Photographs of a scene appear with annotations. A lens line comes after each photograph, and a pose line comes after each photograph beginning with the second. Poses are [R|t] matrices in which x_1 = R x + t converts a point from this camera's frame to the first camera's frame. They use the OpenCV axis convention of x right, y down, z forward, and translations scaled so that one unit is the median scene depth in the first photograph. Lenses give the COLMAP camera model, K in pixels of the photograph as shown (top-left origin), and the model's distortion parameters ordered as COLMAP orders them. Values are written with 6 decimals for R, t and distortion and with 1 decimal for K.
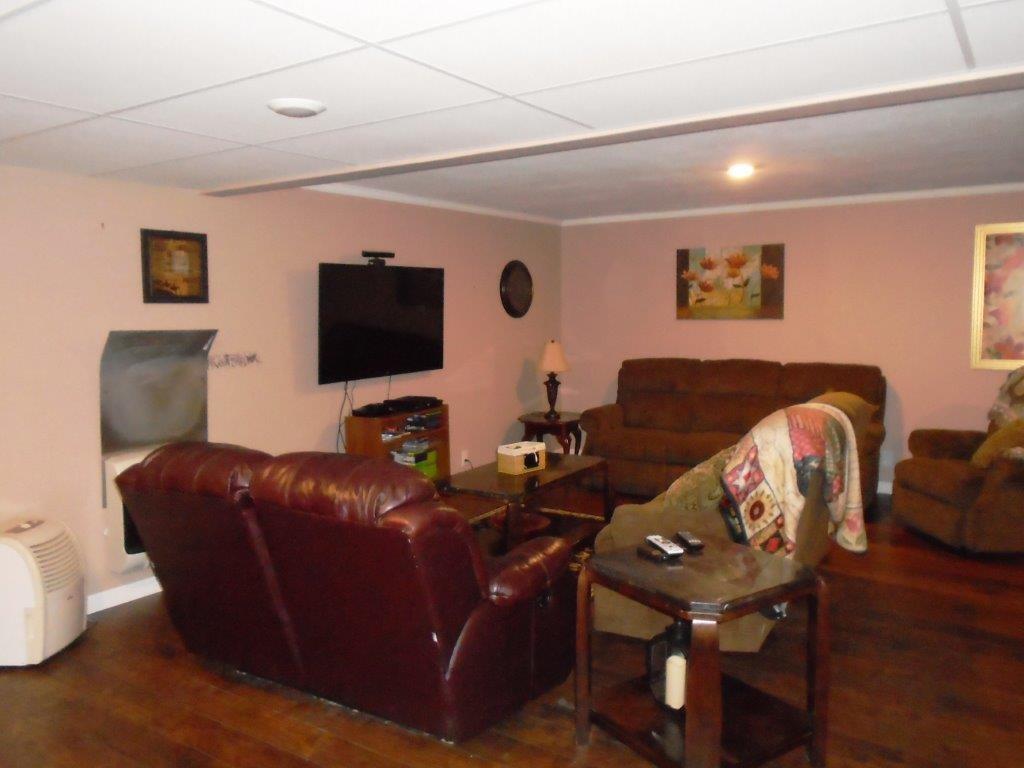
lens RADIAL K [[792.1, 0, 512.0], [0, 792.1, 384.0], [0, 0, 1]] dist [0.007690, 0.008012]
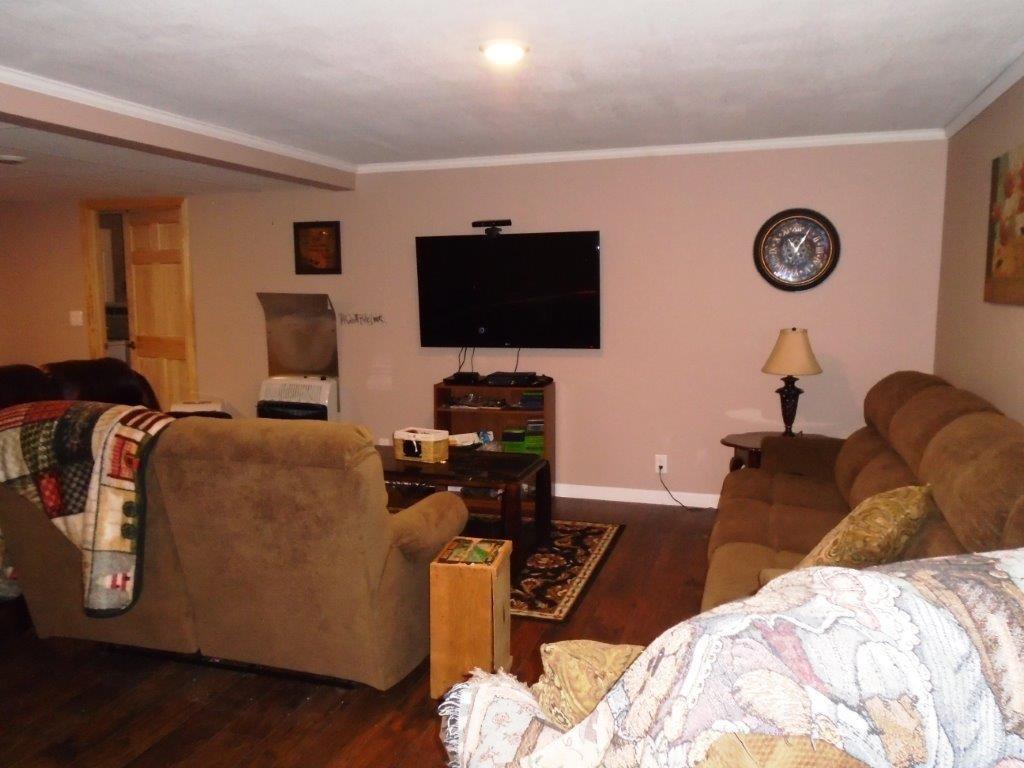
lens RADIAL K [[792.1, 0, 512.0], [0, 792.1, 384.0], [0, 0, 1]] dist [0.007690, 0.008012]
pose [[0.272505, 0.132829, -0.952941, 0.880406], [-0.090490, 0.989573, 0.112058, -0.085682], [0.957890, 0.055695, 0.281683, 0.828631]]
